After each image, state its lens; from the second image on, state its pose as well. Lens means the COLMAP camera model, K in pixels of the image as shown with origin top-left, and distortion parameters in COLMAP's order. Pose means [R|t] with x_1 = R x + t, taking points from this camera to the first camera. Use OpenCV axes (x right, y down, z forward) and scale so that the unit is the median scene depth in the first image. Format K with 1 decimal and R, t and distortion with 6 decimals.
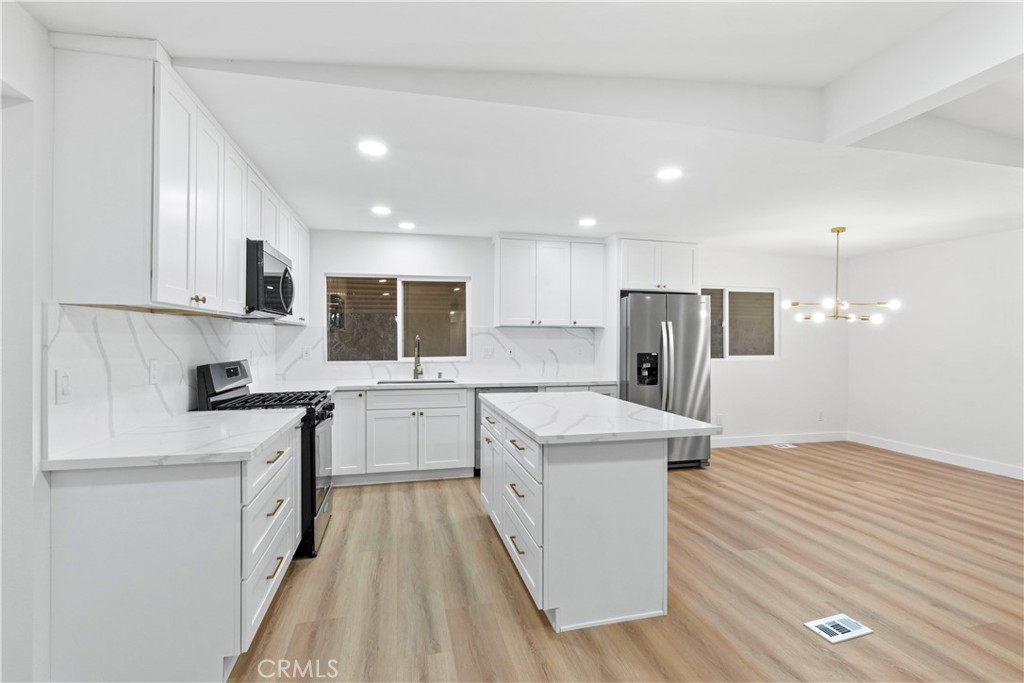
lens RADIAL K [[469.1, 0, 514.7], [0, 469.1, 335.3], [0, 0, 1]] dist [-0.008574, 0.000534]
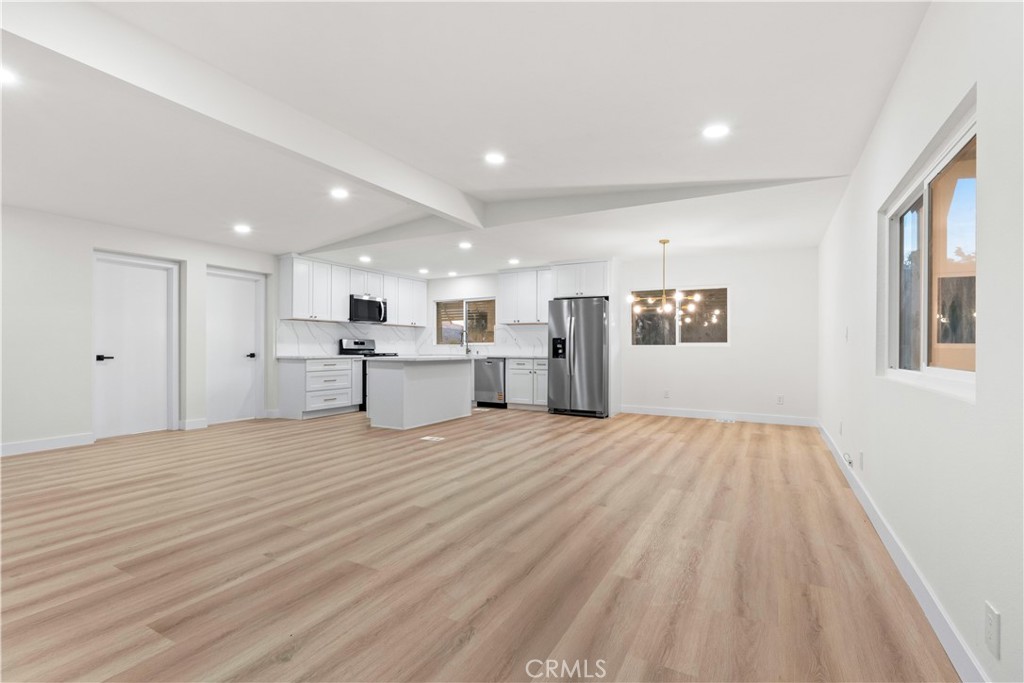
lens RADIAL K [[469.1, 0, 513.2], [0, 469.1, 348.4], [0, 0, 1]] dist [-0.008574, 0.000534]
pose [[0.737078, -0.000135, -0.675808, 1.260329], [0.004416, 0.999980, 0.004617, 0.066941], [0.675793, -0.006388, 0.737063, -0.258930]]
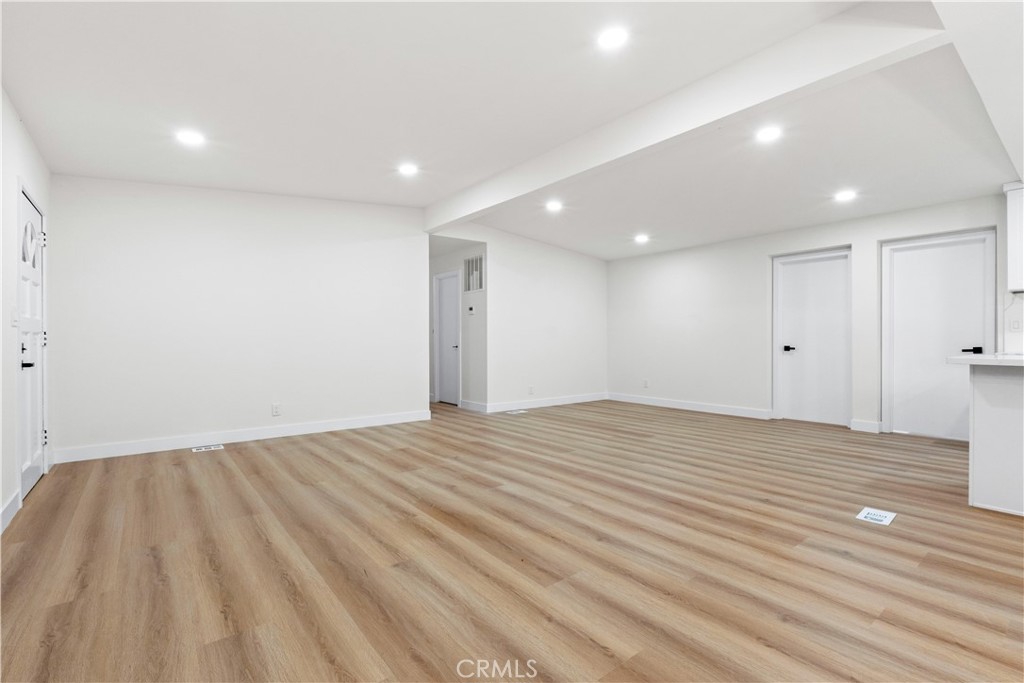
lens RADIAL K [[469.1, 0, 511.5], [0, 469.1, 341.5], [0, 0, 1]] dist [-0.008574, 0.000534]
pose [[-0.910454, -0.003258, -0.413598, 0.982933], [-0.000871, 0.999982, -0.005958, 0.080708], [0.413610, -0.005064, -0.910440, 0.812593]]
